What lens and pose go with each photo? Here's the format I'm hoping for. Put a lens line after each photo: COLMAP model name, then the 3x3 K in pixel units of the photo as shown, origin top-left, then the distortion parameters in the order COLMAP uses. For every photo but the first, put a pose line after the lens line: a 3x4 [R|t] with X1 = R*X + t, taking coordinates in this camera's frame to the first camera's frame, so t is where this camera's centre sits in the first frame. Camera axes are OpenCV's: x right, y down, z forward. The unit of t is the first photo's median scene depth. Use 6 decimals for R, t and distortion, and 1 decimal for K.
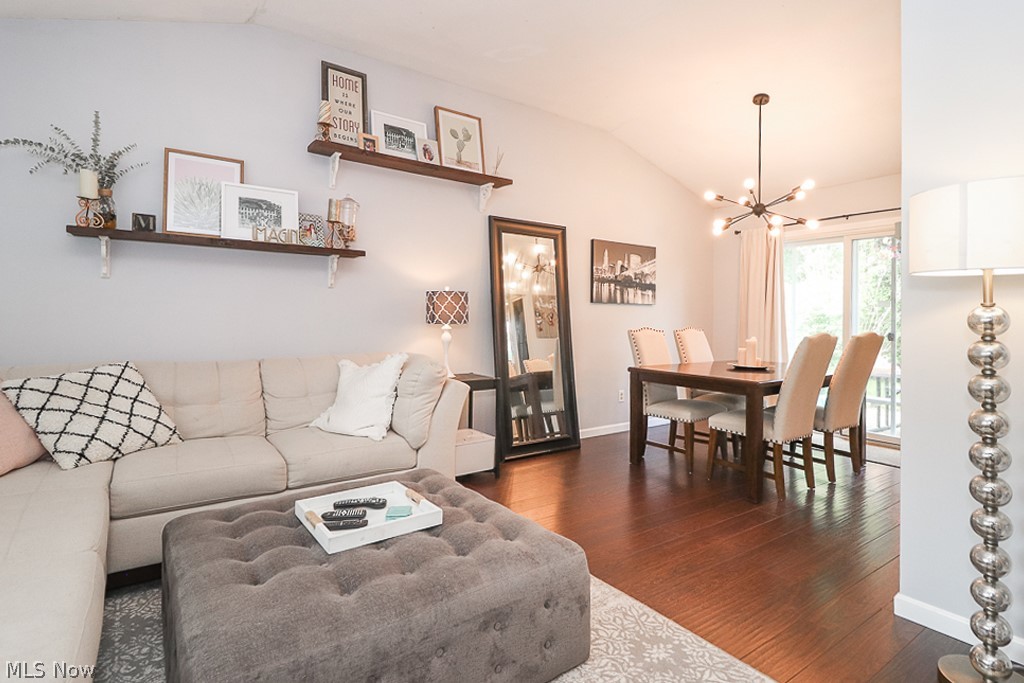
lens RADIAL K [[507.9, 0, 512.2], [0, 507.9, 316.0], [0, 0, 1]] dist [0.005004, 0.000095]
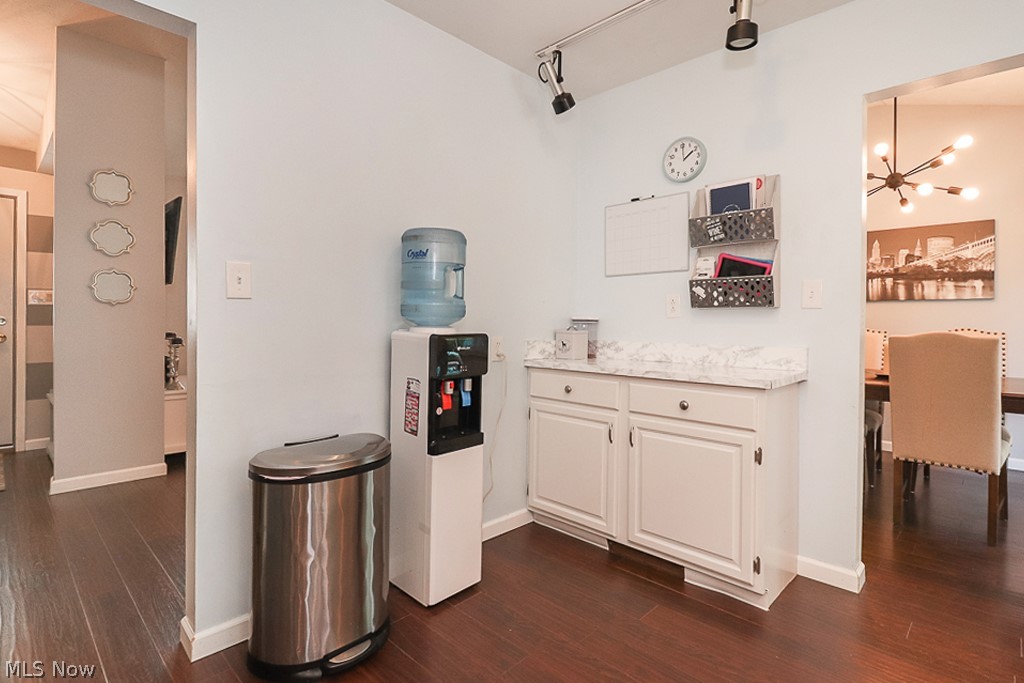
lens RADIAL K [[507.9, 0, 512.2], [0, 507.9, 316.0], [0, 0, 1]] dist [0.005004, 0.000095]
pose [[0.174575, -0.012261, -0.984568, 1.286559], [-0.000986, 0.999920, -0.012627, 0.017119], [0.984643, 0.003175, 0.174549, 0.298940]]
